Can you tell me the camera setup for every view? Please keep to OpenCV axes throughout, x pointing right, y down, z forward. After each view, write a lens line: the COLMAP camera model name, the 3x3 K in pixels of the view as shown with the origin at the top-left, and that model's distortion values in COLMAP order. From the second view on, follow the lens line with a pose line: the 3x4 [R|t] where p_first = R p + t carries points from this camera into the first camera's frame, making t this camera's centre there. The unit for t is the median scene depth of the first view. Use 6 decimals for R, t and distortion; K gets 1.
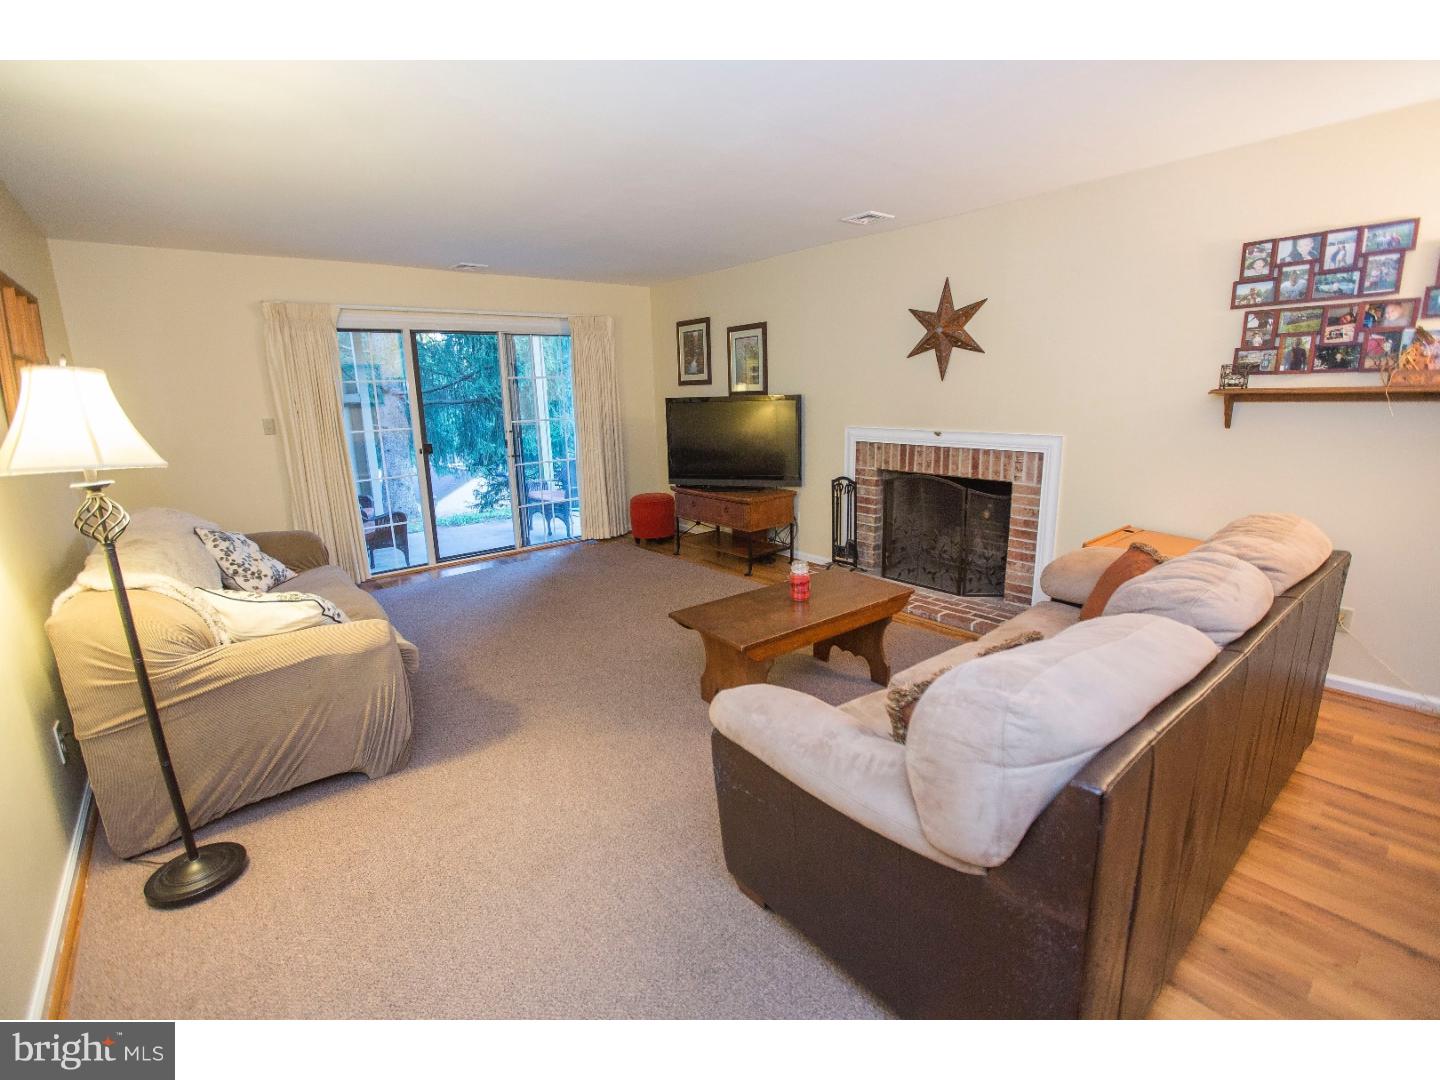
lens RADIAL K [[653.3, 0, 702.2], [0, 653.3, 542.8], [0, 0, 1]] dist [-0.022879, 0.000432]
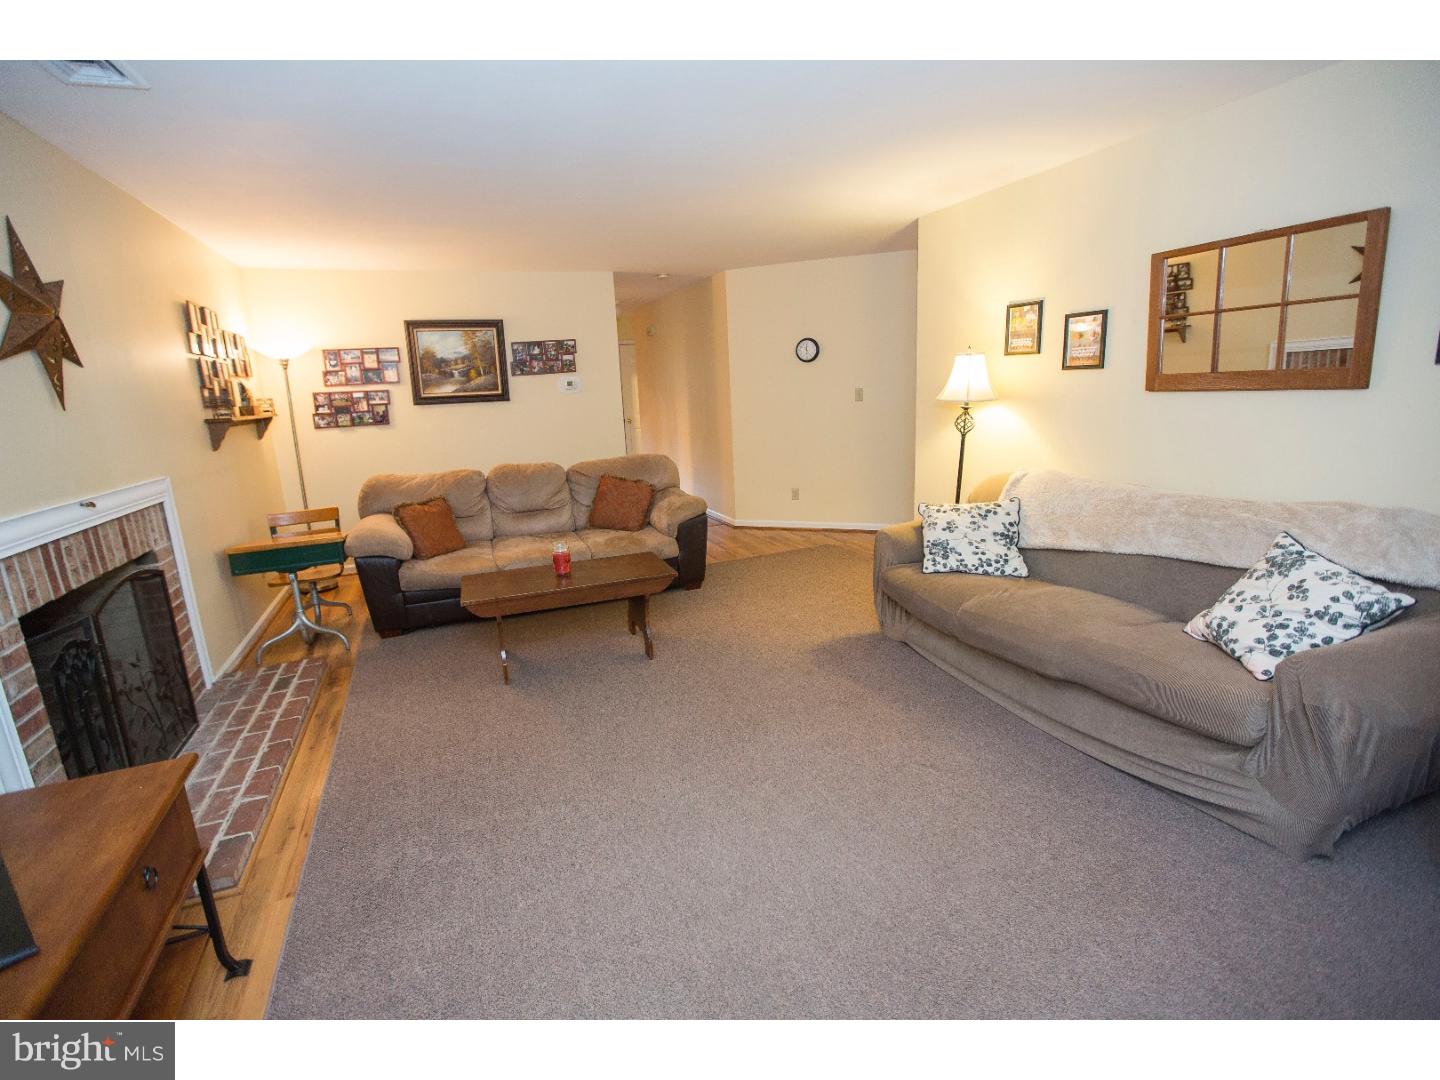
lens RADIAL K [[653.3, 0, 702.2], [0, 653.3, 542.8], [0, 0, 1]] dist [-0.022879, 0.000432]
pose [[-0.956325, 0.008007, 0.292194, -0.299074], [0.139456, 0.891020, 0.432013, -0.303138], [-0.256892, 0.453894, -0.853222, 1.355841]]
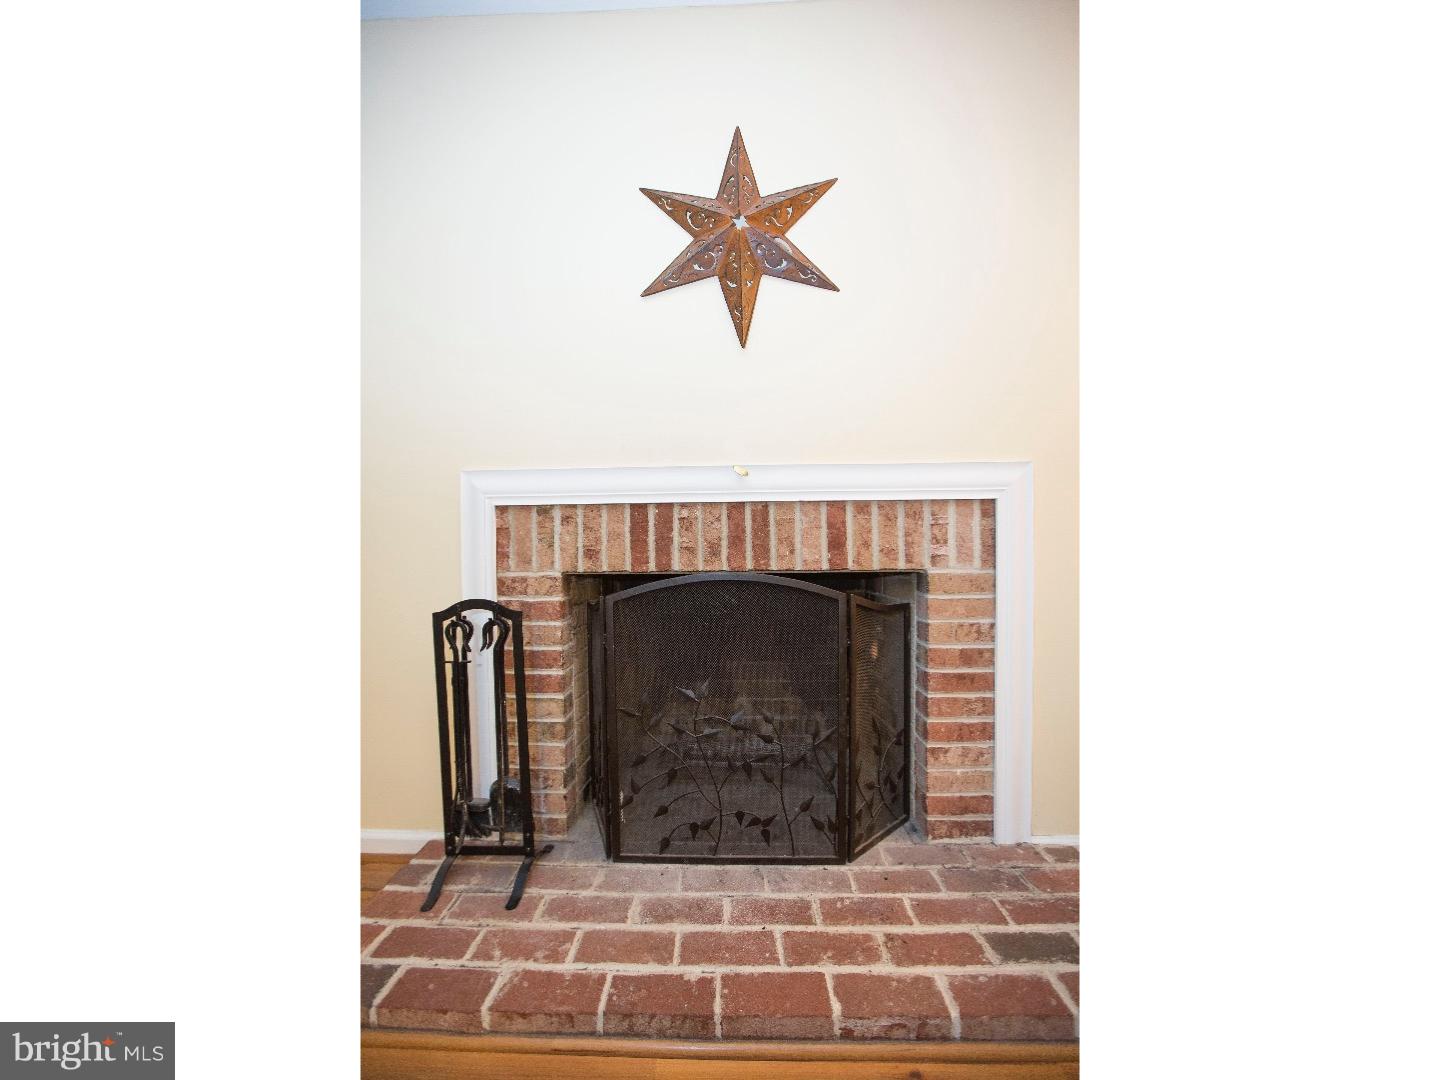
lens RADIAL K [[486.4, 0, 720.0], [0, 486.4, 540.0], [0, 0, 1]] dist [-0.047528, 0.000061]
pose [[0.649337, 0.019146, 0.760260, 0.122178], [0.169064, 0.971034, -0.168852, -0.075913], [-0.741470, 0.238175, 0.627291, 0.833438]]
